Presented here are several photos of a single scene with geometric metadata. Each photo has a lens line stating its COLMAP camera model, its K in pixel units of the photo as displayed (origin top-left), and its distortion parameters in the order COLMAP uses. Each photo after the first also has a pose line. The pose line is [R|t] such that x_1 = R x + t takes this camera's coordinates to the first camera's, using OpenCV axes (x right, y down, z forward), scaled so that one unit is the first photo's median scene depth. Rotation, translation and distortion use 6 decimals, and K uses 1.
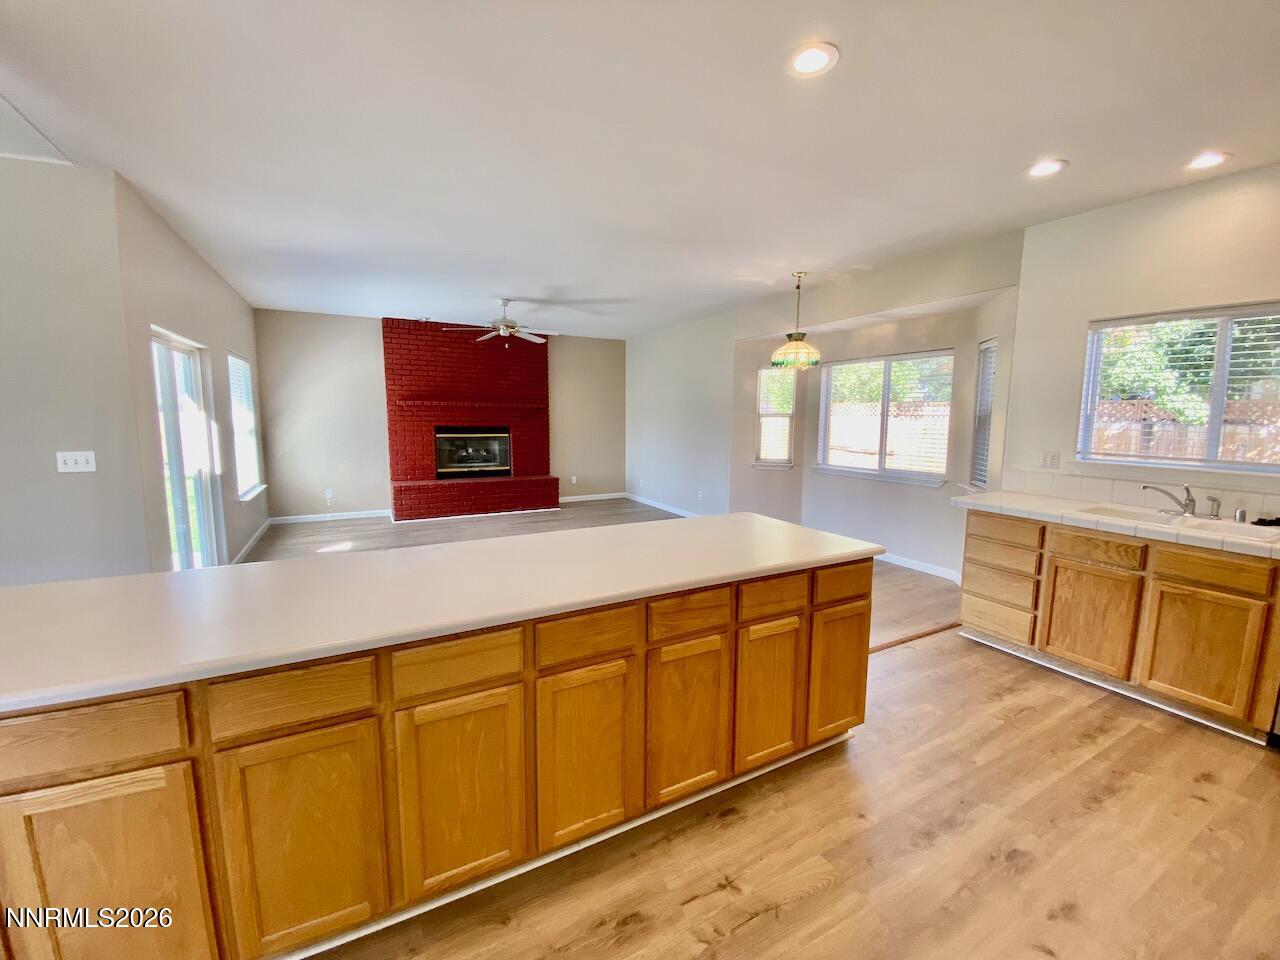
lens RADIAL K [[517.9, 0, 640.0], [0, 517.9, 480.0], [0, 0, 1]] dist [0.024605, -0.021061]
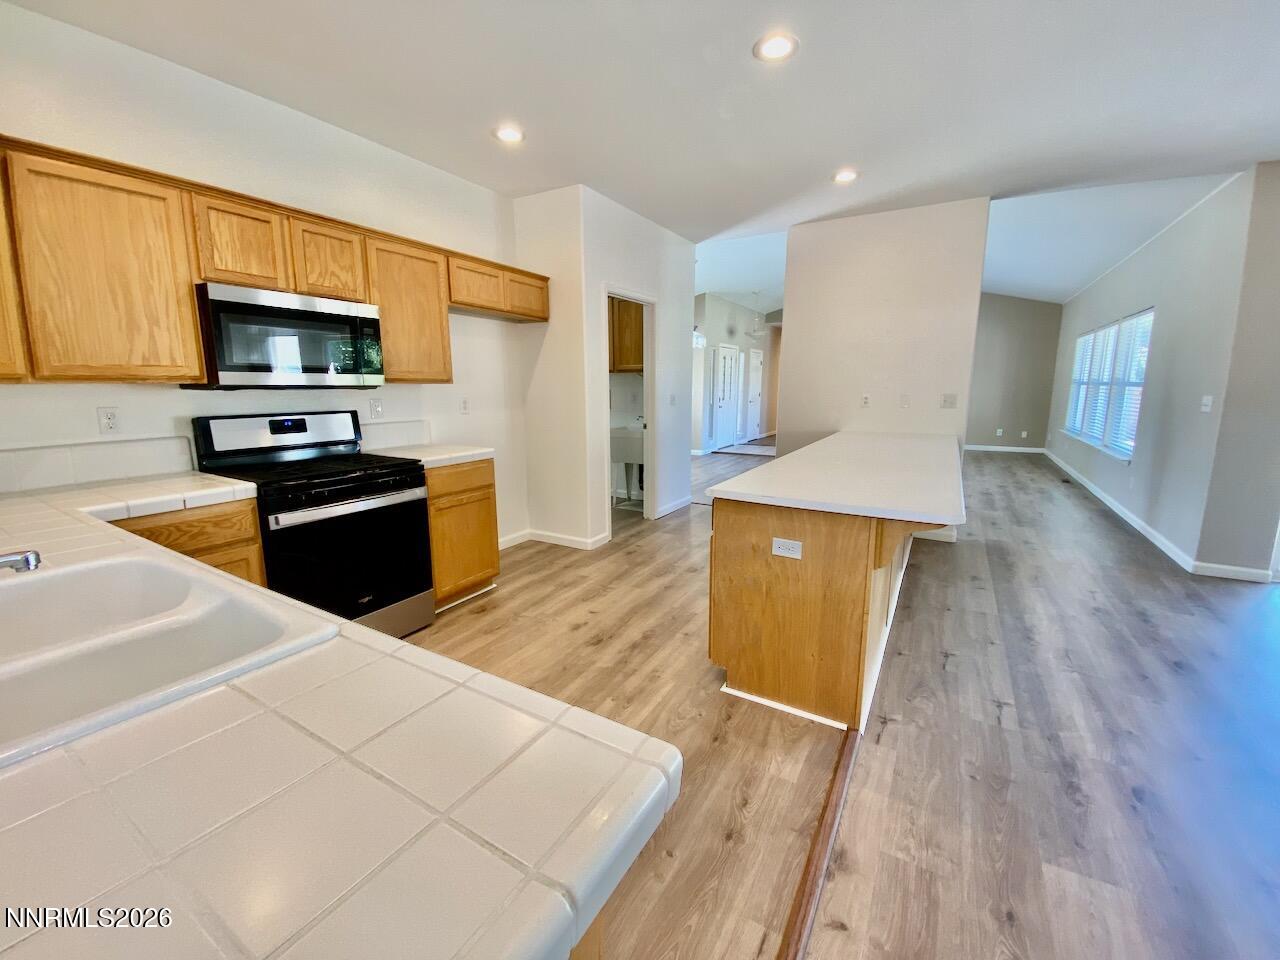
lens RADIAL K [[523.7, 0, 640.0], [0, 523.7, 480.0], [0, 0, 1]] dist [0.001217, -0.014045]
pose [[-0.852346, 0.086921, -0.515704, 0.339232], [-0.072206, 0.957088, 0.280656, -0.044952], [0.517970, 0.276453, -0.809494, 0.541752]]
